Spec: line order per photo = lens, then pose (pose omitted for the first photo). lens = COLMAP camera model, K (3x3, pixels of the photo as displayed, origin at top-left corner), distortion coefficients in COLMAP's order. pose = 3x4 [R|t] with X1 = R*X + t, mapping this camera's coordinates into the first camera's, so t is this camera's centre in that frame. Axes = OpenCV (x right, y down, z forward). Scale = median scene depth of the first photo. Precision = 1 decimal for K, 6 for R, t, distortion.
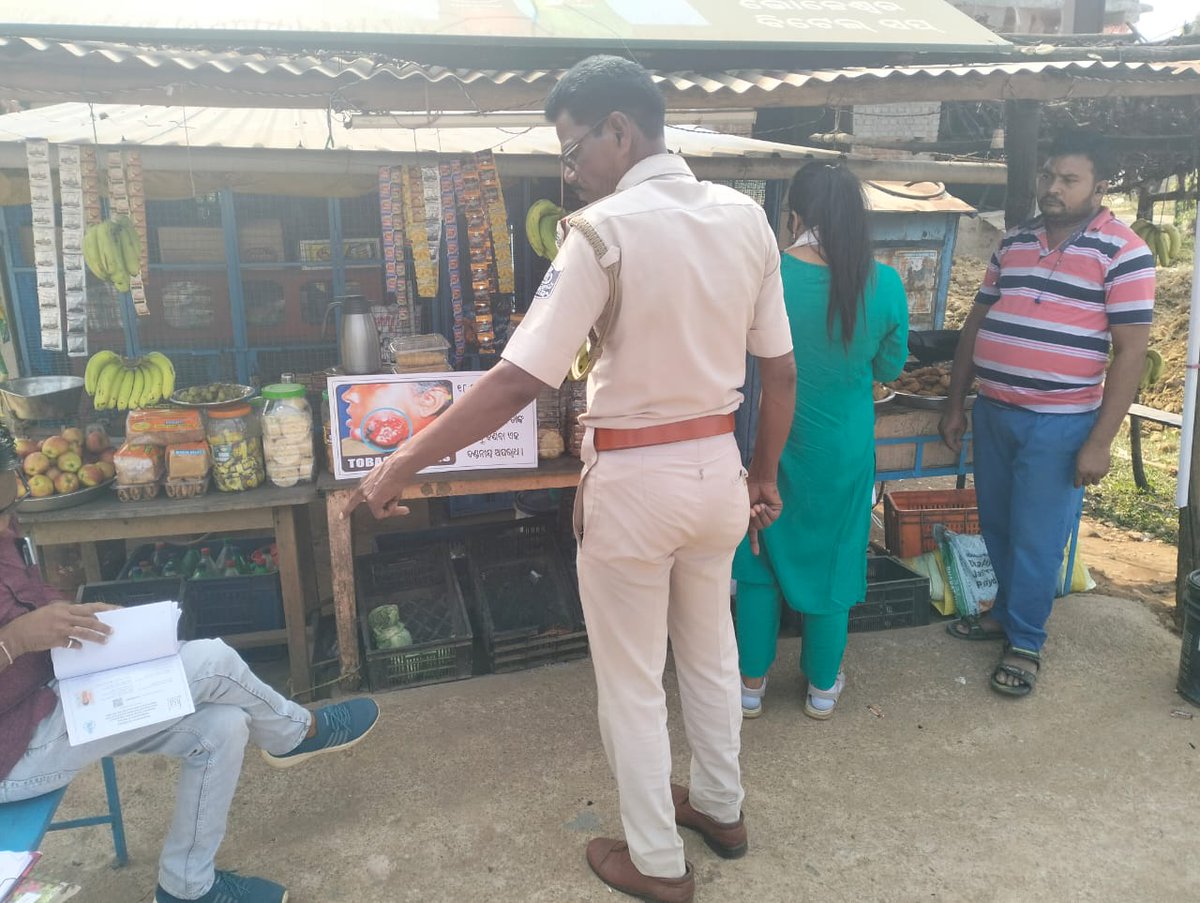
lens RADIAL K [[921.9, 0, 600.0], [0, 921.9, 451.5], [0, 0, 1]] dist [-0.011340, -0.009506]
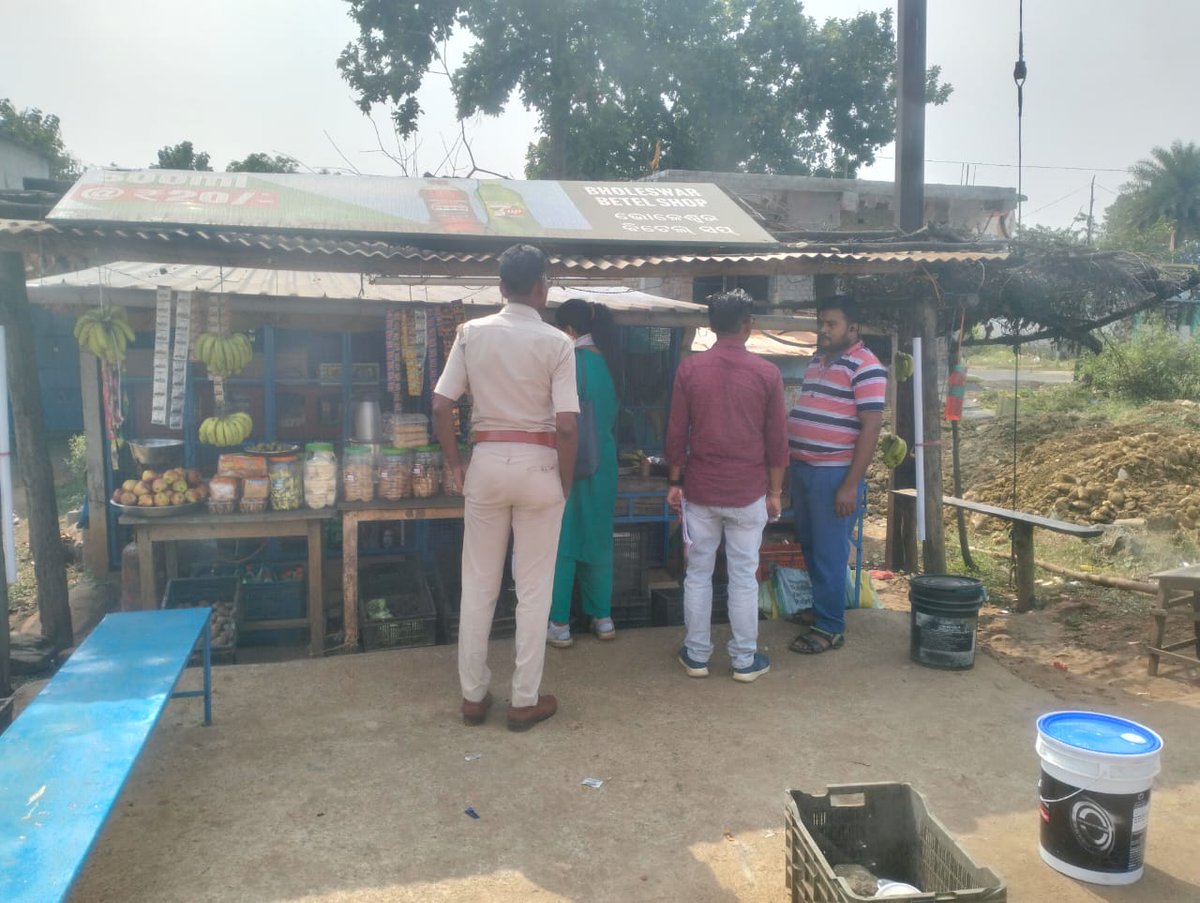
lens RADIAL K [[921.9, 0, 600.0], [0, 921.9, 451.5], [0, 0, 1]] dist [-0.011340, -0.009506]
pose [[0.999627, 0.014807, 0.022950, 0.090387], [-0.010861, 0.986501, -0.163394, 0.187575], [-0.025060, 0.163083, 0.986294, -0.528426]]
